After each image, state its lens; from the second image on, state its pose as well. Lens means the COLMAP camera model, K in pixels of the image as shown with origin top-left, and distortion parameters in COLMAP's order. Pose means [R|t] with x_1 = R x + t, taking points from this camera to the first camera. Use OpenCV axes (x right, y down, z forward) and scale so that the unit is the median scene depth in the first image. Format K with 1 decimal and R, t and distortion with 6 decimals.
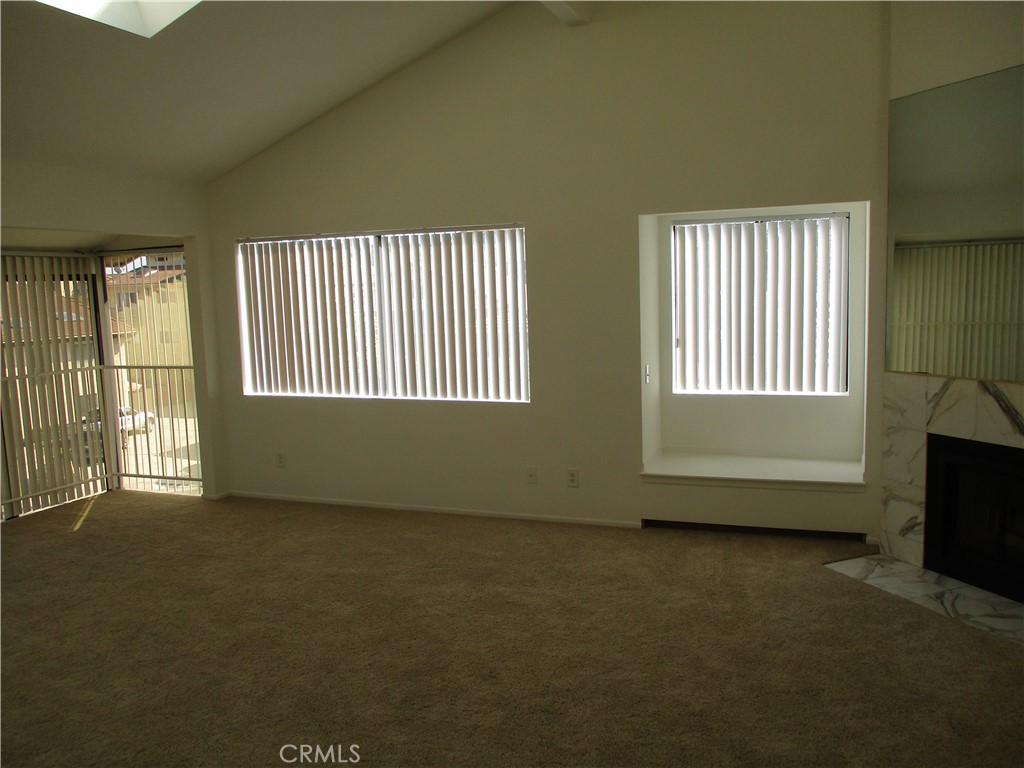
lens RADIAL K [[844.0, 0, 520.5], [0, 844.0, 381.9], [0, 0, 1]] dist [-0.037490, 0.012730]
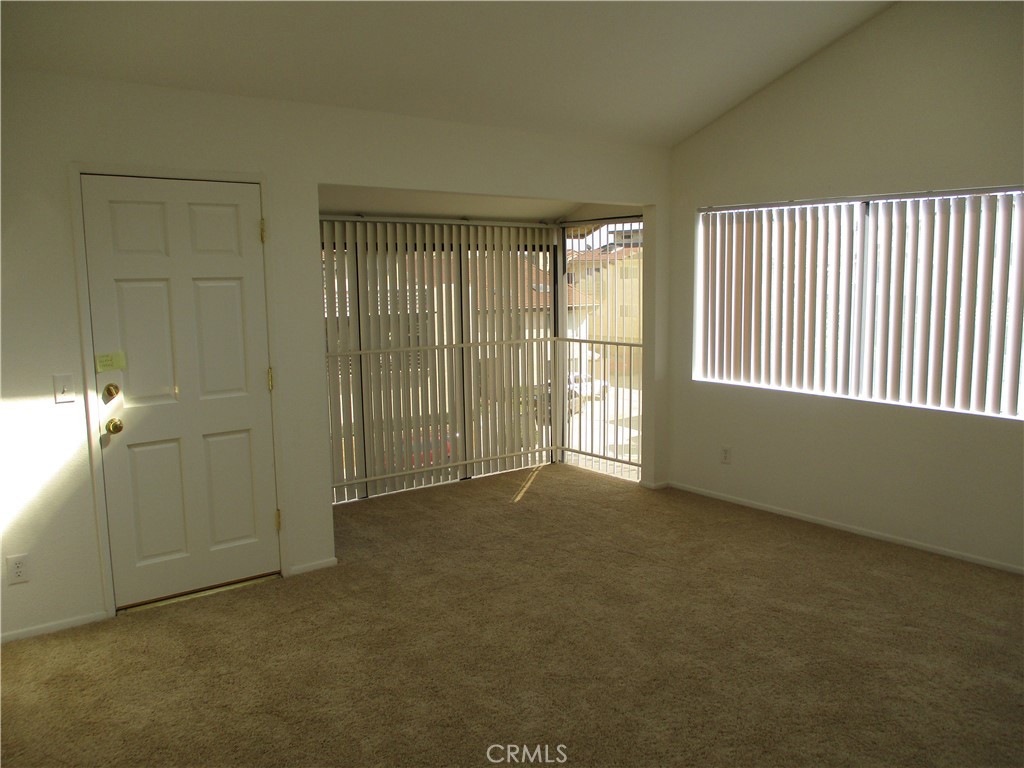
lens RADIAL K [[844.0, 0, 520.5], [0, 844.0, 381.9], [0, 0, 1]] dist [-0.037490, 0.012730]
pose [[0.864581, 0.087285, -0.494854, -0.040153], [-0.075374, 0.996183, 0.044022, -0.008746], [0.496808, -0.000761, 0.867860, 0.121353]]
